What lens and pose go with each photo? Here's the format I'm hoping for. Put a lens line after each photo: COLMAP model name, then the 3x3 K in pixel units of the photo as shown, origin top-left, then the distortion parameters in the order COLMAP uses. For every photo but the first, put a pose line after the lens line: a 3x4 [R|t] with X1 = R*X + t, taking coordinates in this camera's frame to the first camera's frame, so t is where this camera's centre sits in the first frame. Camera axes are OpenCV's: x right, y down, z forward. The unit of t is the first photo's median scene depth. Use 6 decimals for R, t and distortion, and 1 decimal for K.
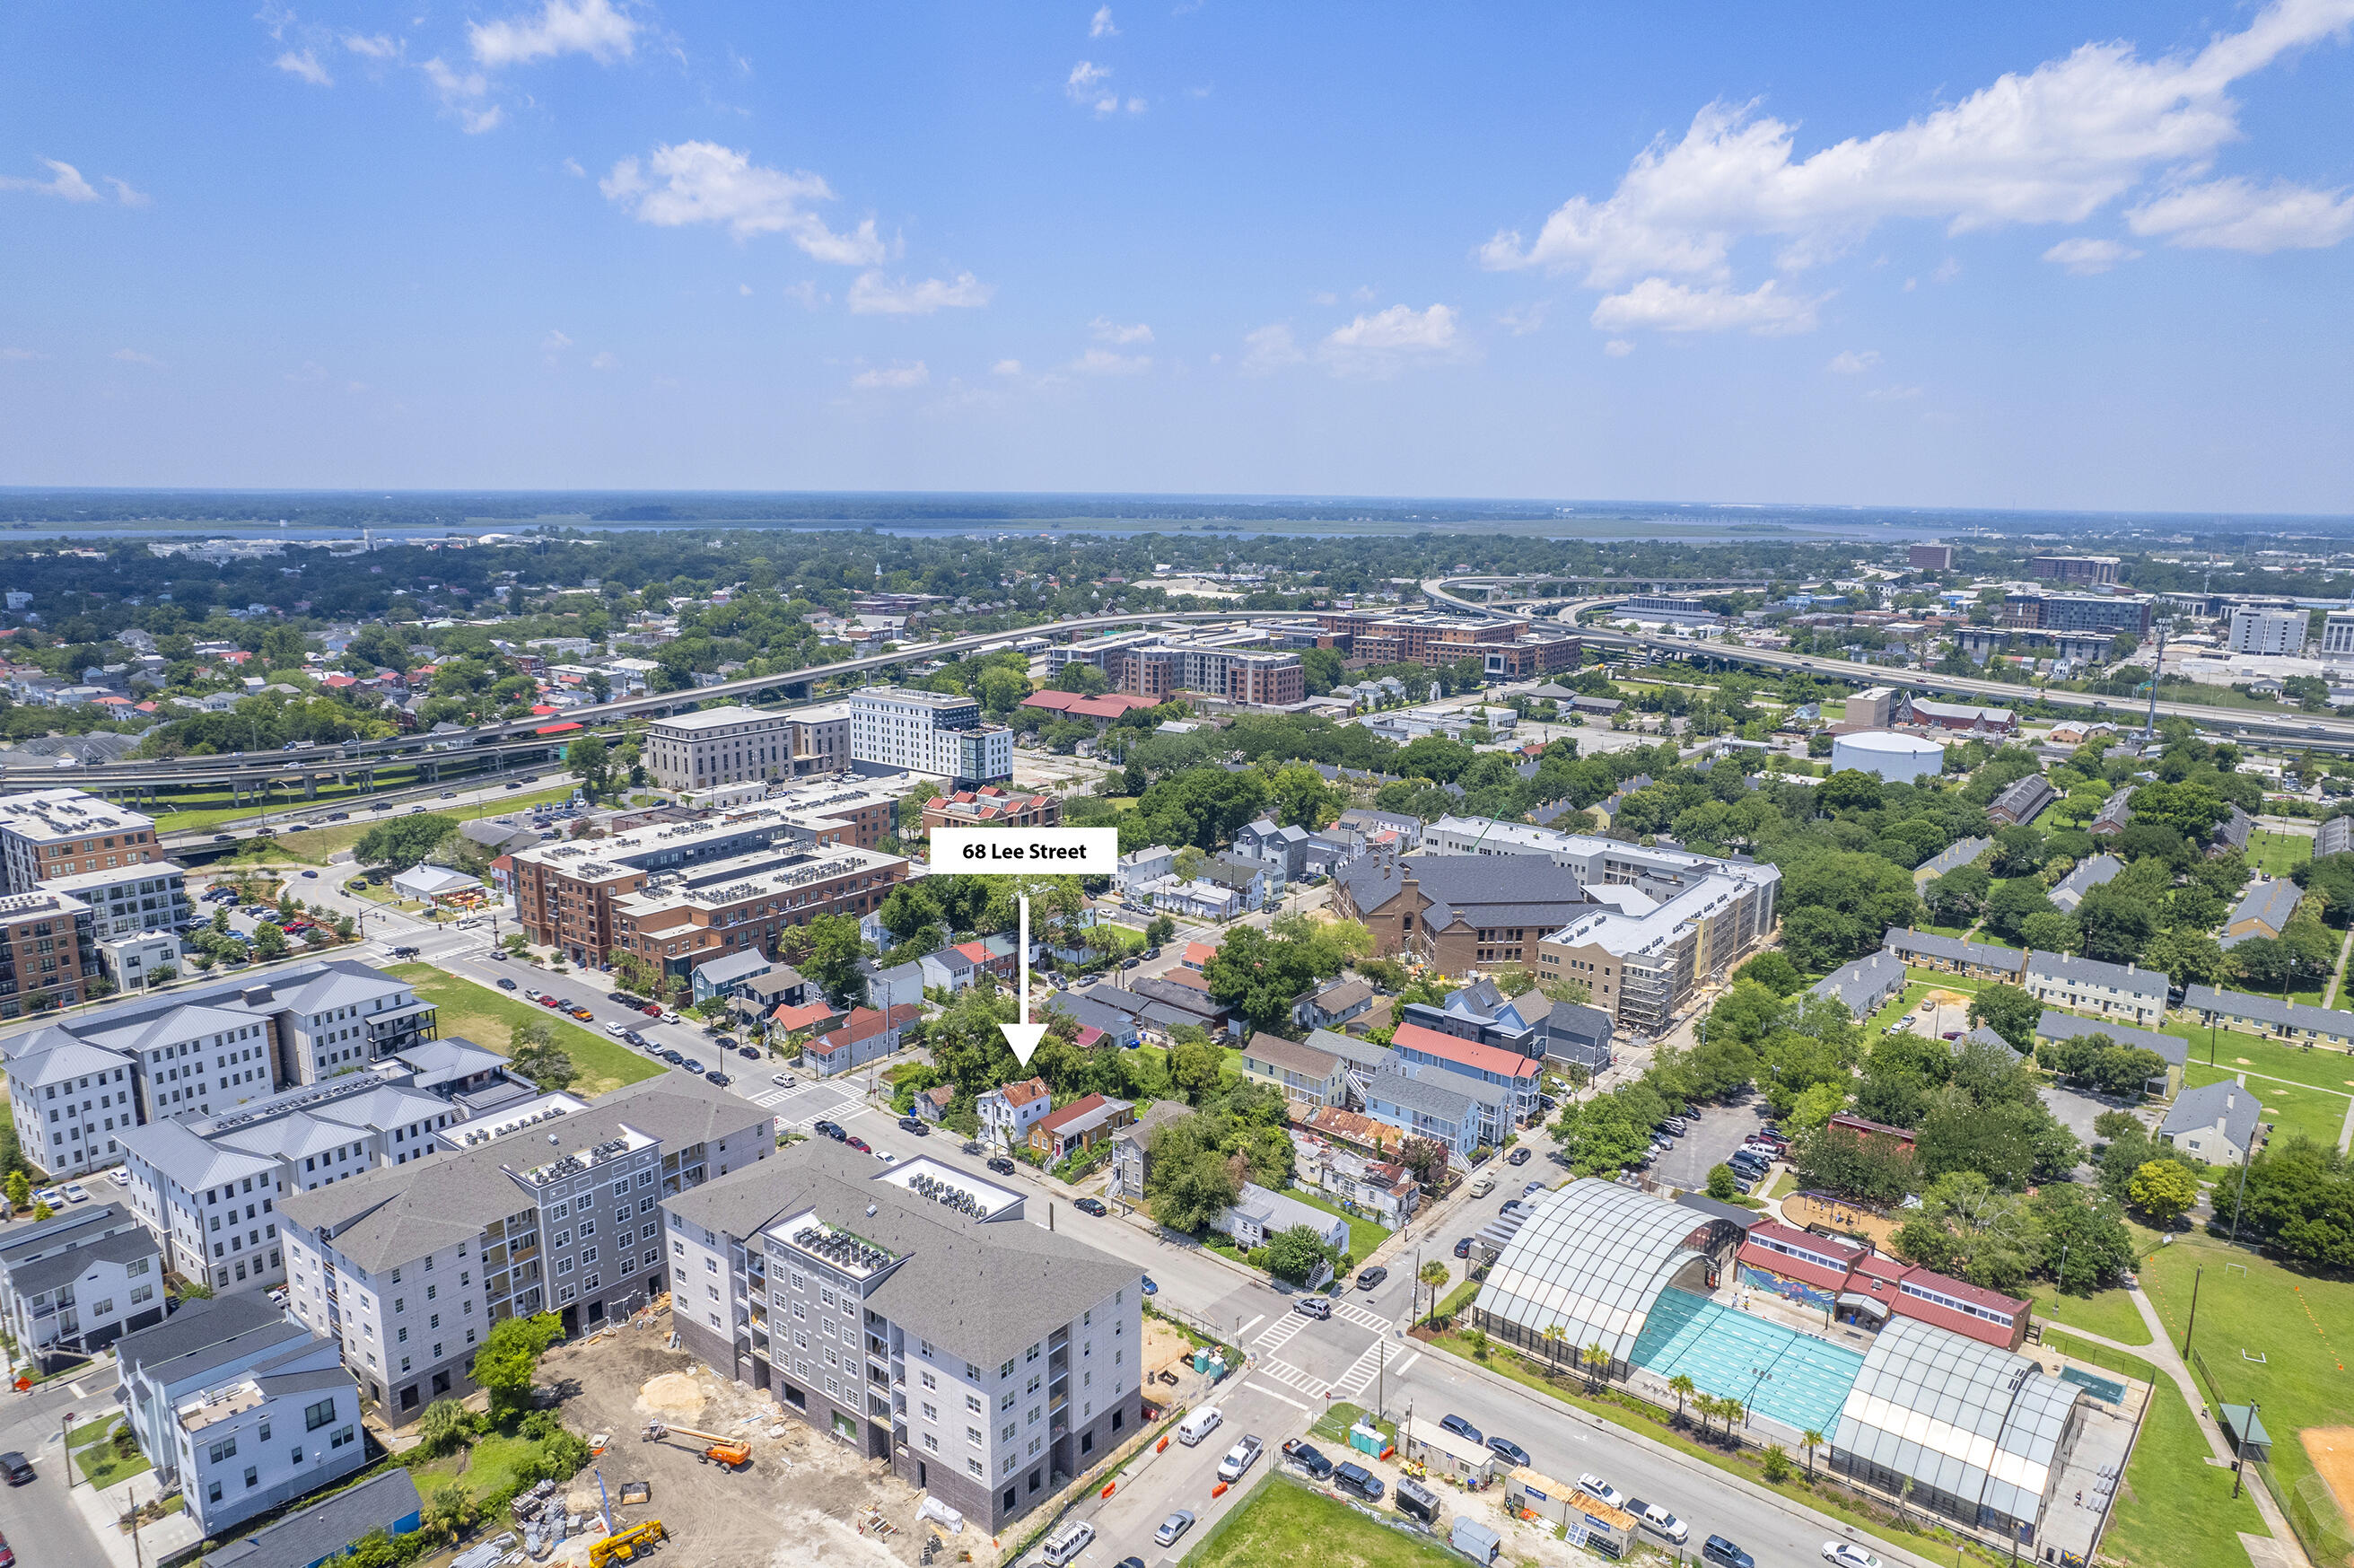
lens RADIAL K [[1499.1, 0, 1183.1], [0, 1499.1, 809.3], [0, 0, 1]] dist [-0.083926, 0.077078]
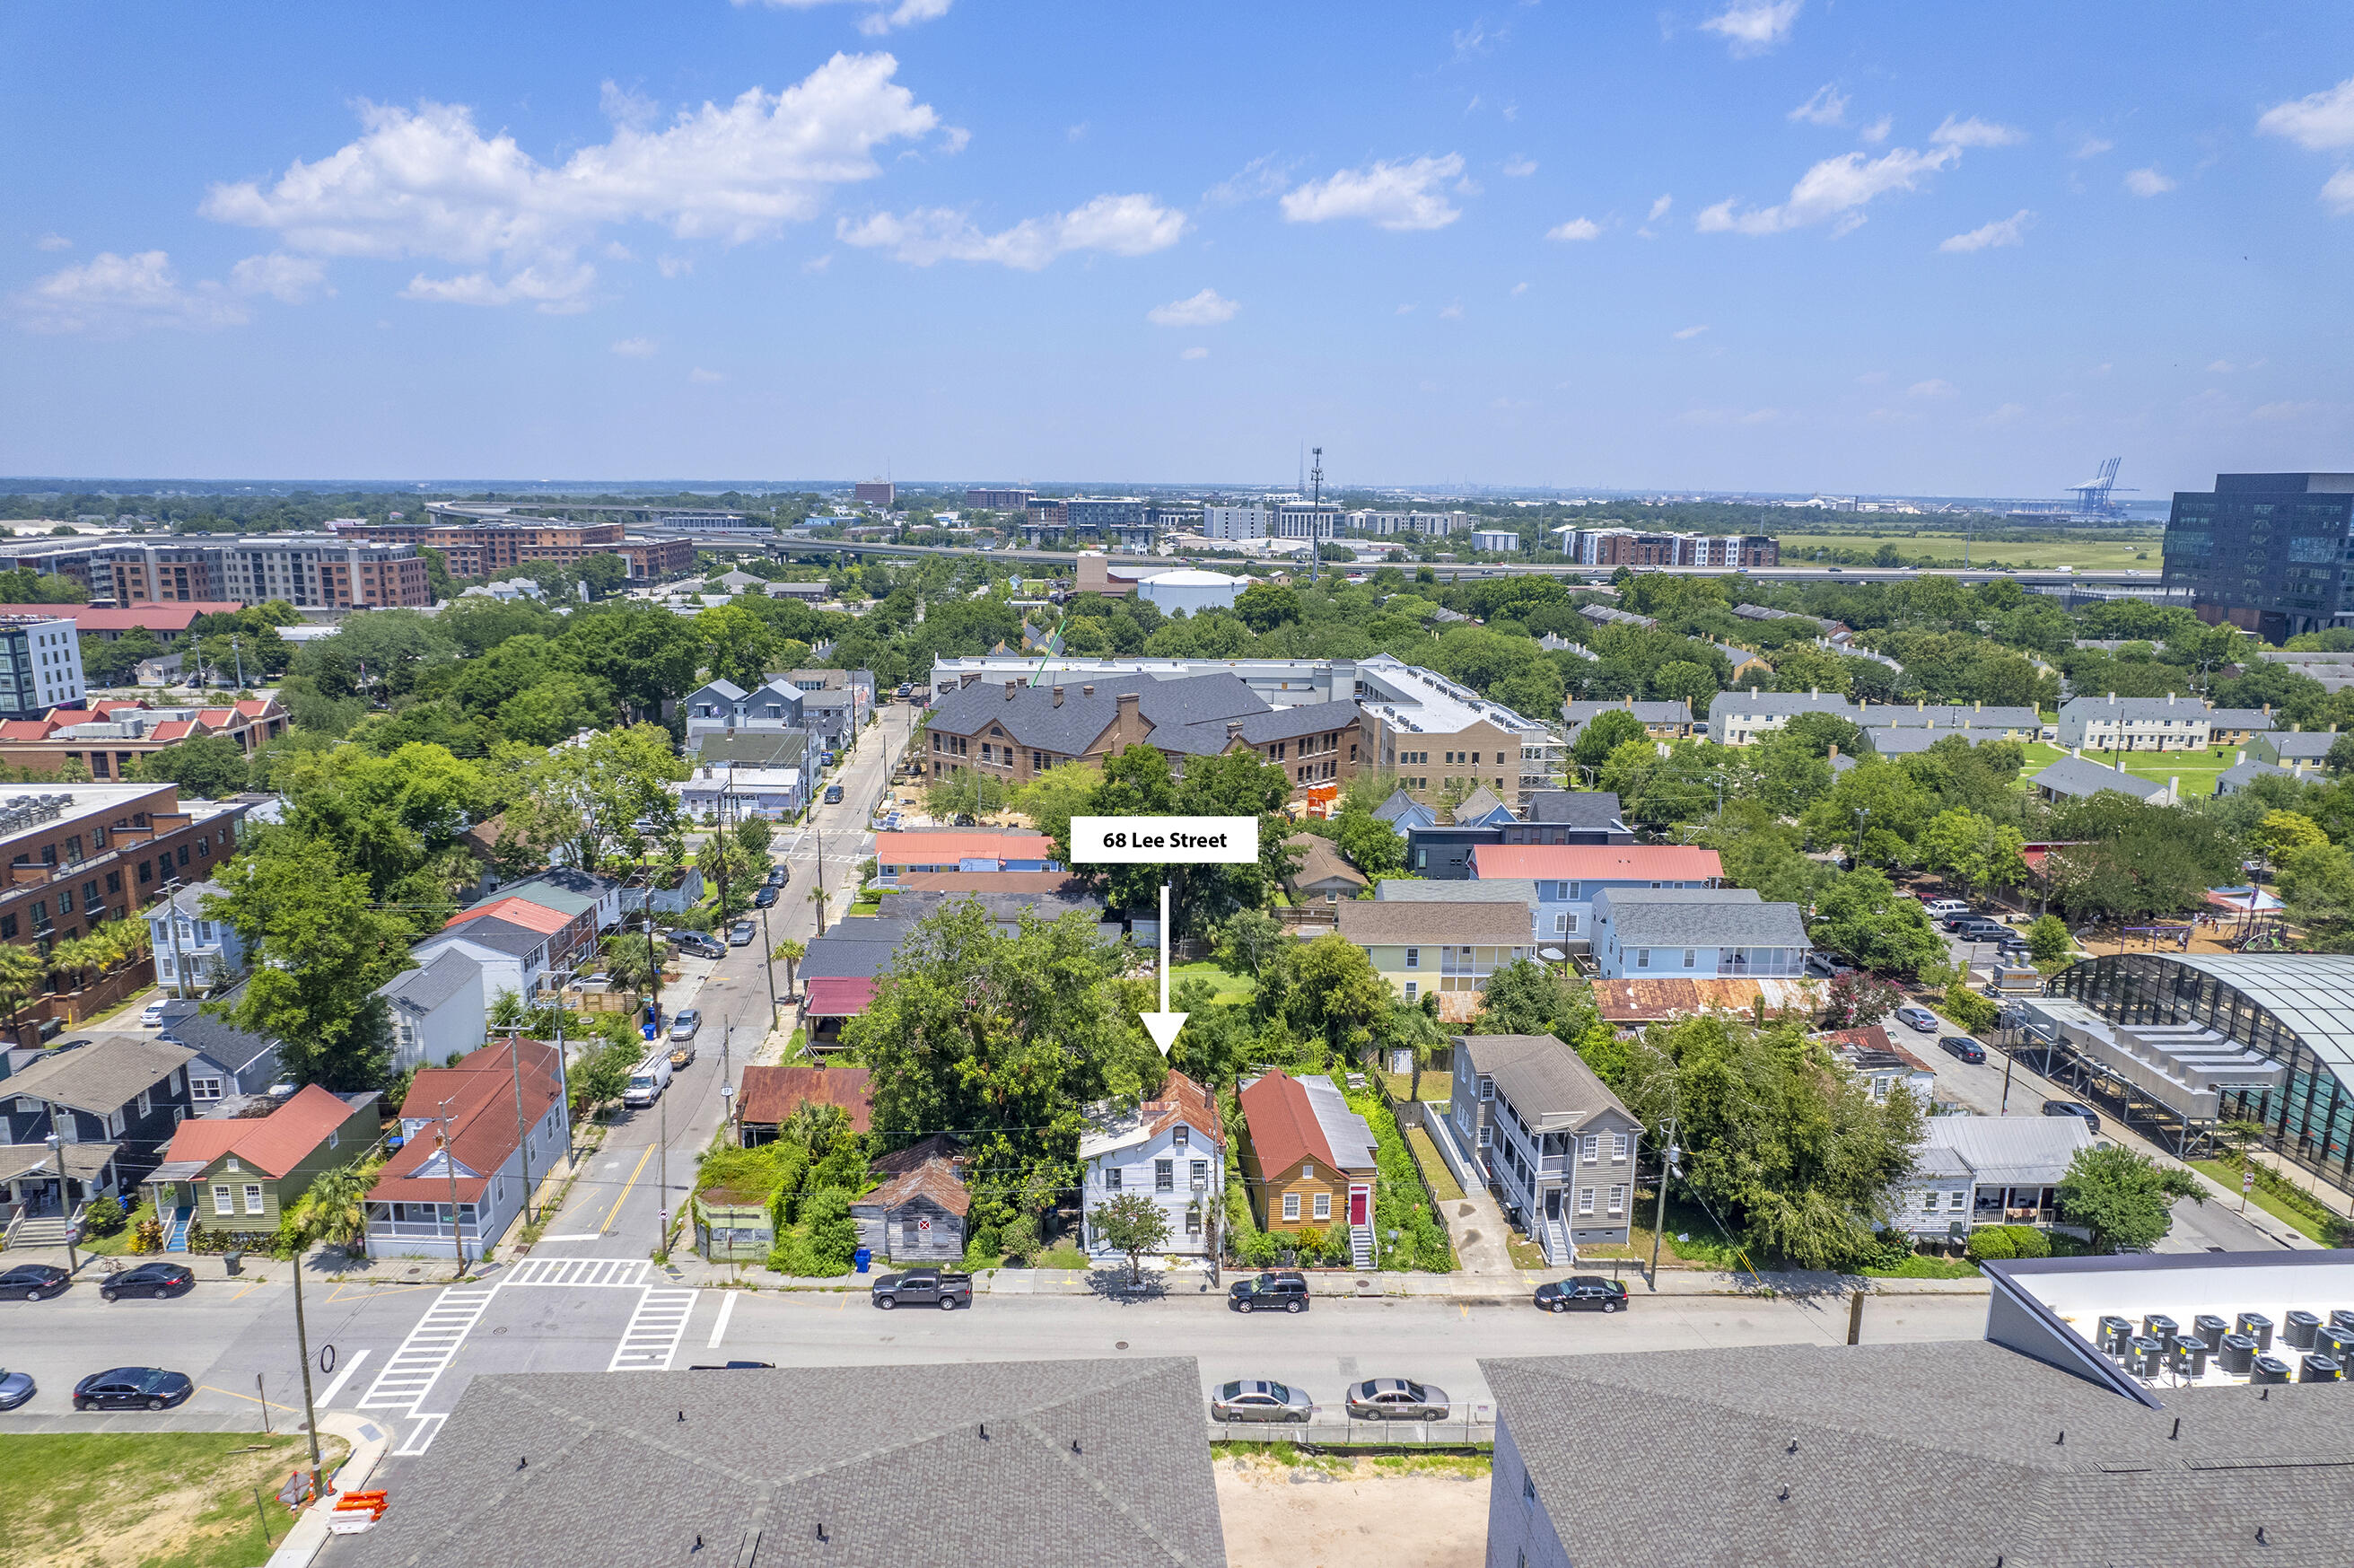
lens RADIAL K [[1499.1, 0, 1183.1], [0, 1499.1, 809.3], [0, 0, 1]] dist [-0.083926, 0.077078]
pose [[0.745452, -0.146659, 0.650225, -0.314374], [0.138244, 0.988301, 0.064423, 0.070281], [-0.652066, 0.041866, 0.757005, 0.595129]]
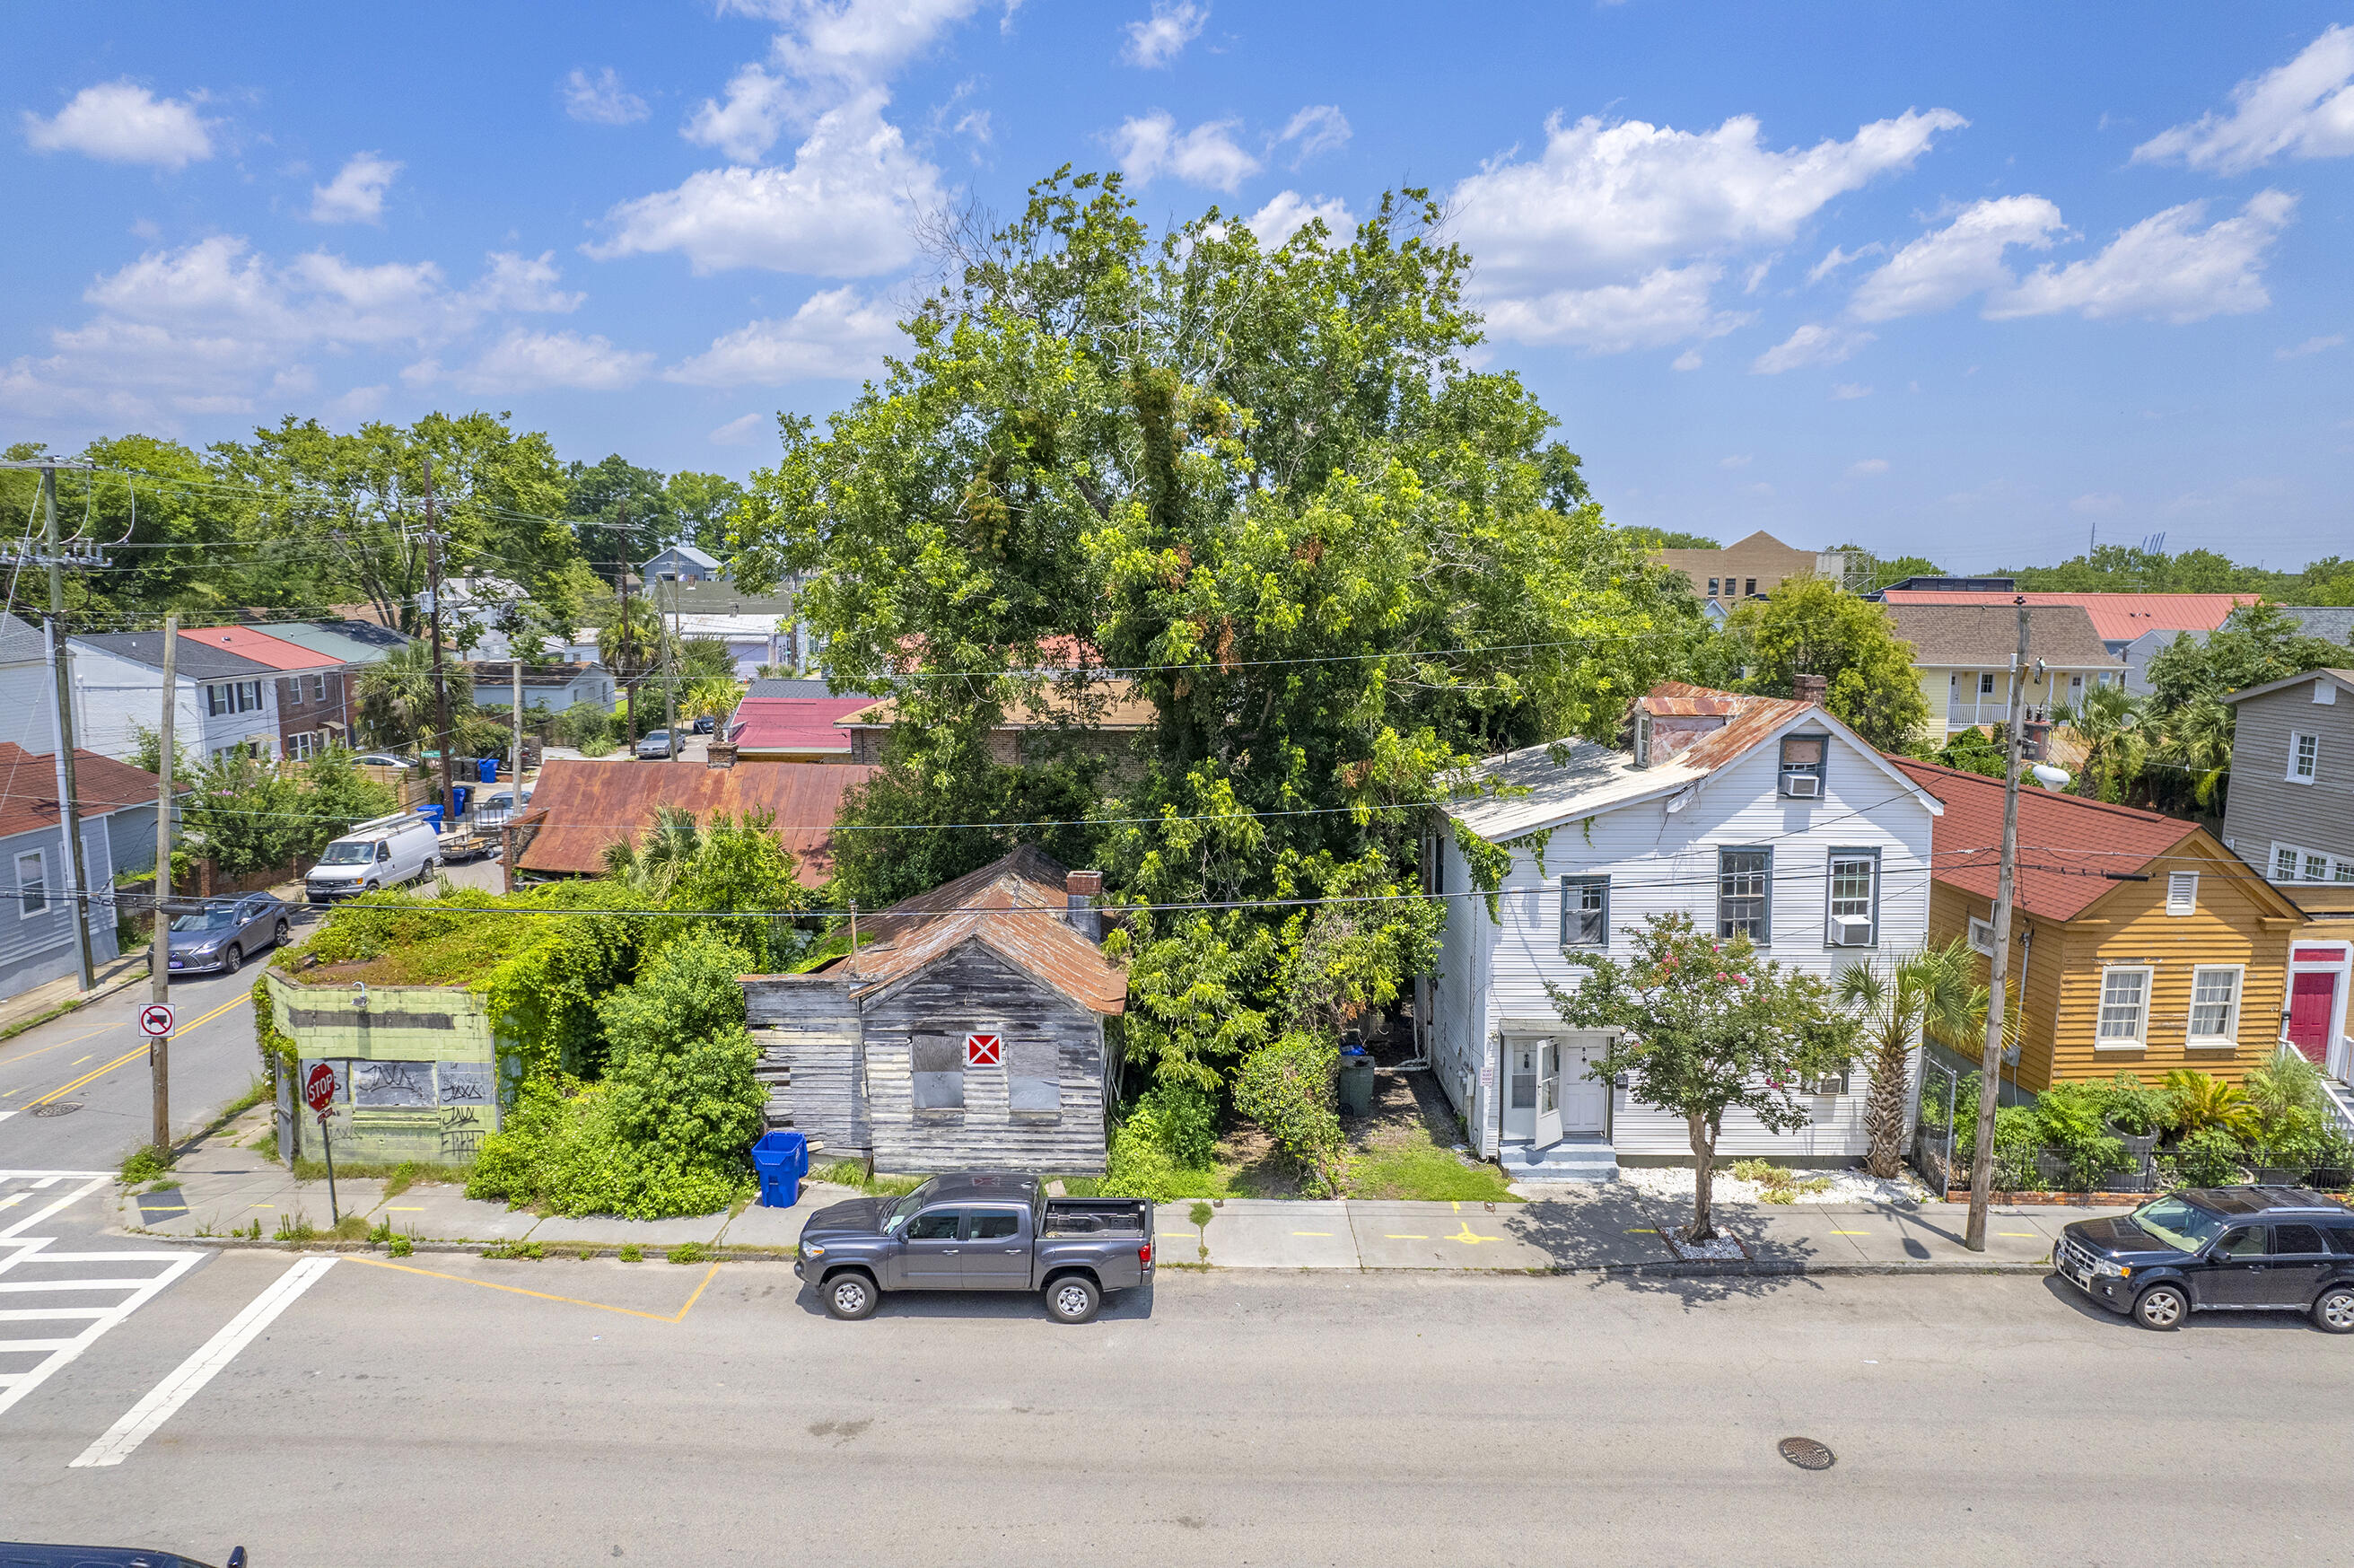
lens RADIAL K [[1499.1, 0, 1183.1], [0, 1499.1, 809.3], [0, 0, 1]] dist [-0.083926, 0.077078]
pose [[0.756214, -0.107201, 0.645483, -0.206356], [0.138629, 0.990342, 0.002064, 0.162944], [-0.639470, 0.087922, 0.763772, 0.804878]]
